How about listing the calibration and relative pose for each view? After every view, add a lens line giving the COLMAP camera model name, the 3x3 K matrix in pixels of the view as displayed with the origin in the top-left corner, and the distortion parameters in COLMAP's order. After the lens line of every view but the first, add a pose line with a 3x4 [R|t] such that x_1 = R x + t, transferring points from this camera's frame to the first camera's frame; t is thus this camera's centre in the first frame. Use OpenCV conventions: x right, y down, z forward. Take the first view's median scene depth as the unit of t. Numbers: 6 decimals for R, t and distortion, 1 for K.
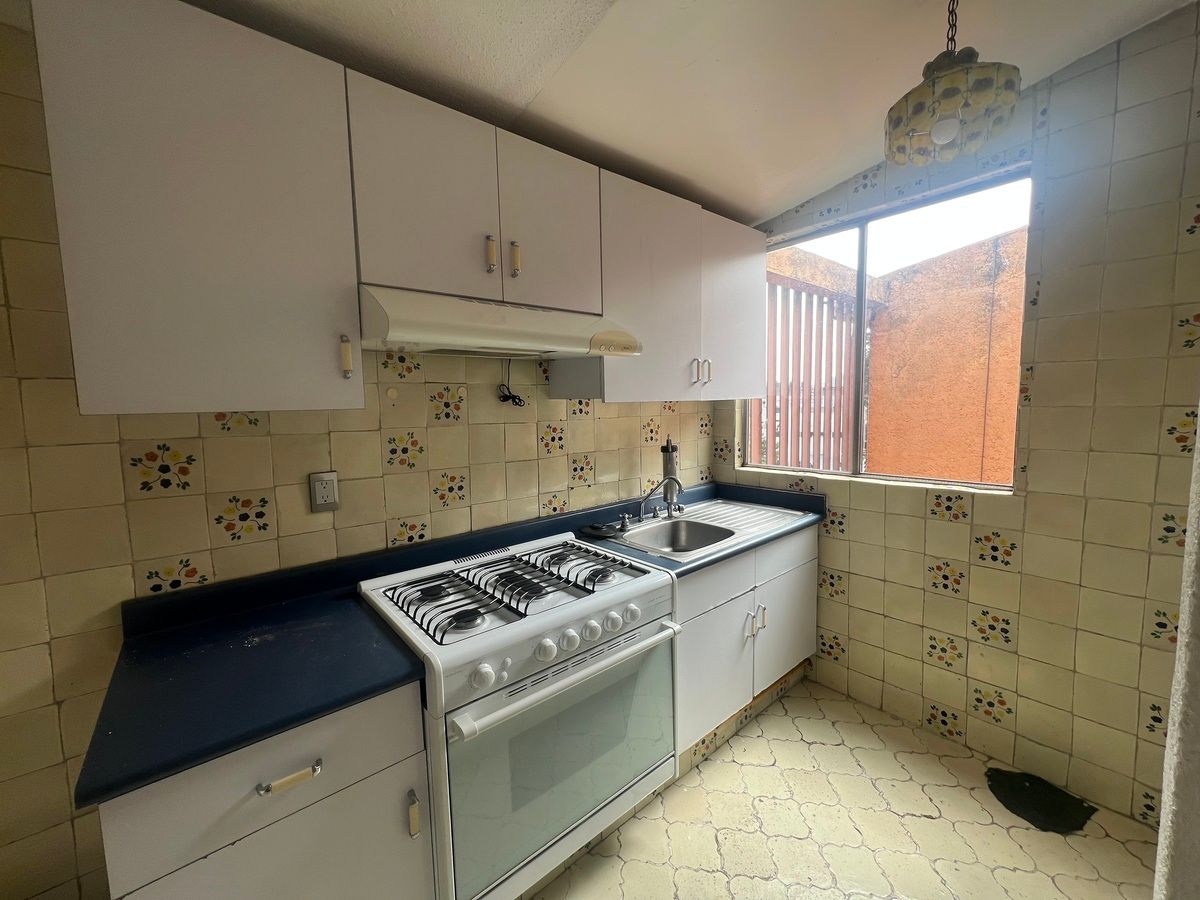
lens RADIAL K [[478.3, 0, 596.0], [0, 478.3, 447.9], [0, 0, 1]] dist [-0.001342, 0.000362]
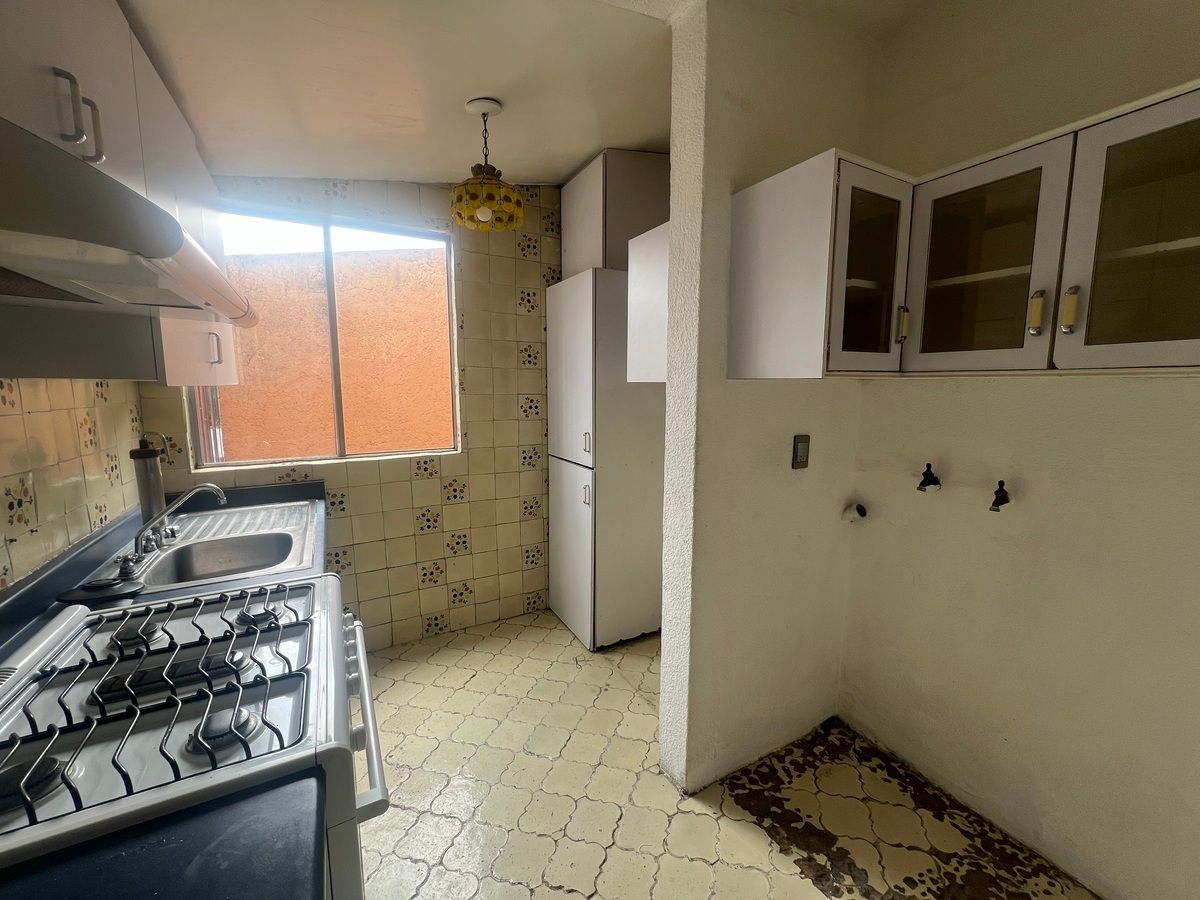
lens RADIAL K [[478.3, 0, 598.9], [0, 478.3, 450.9], [0, 0, 1]] dist [-0.001342, 0.000362]
pose [[0.188591, -0.105168, 0.976408, -0.490306], [0.089433, 0.991957, 0.089569, -0.003606], [-0.977975, 0.070431, 0.196480, 0.245717]]
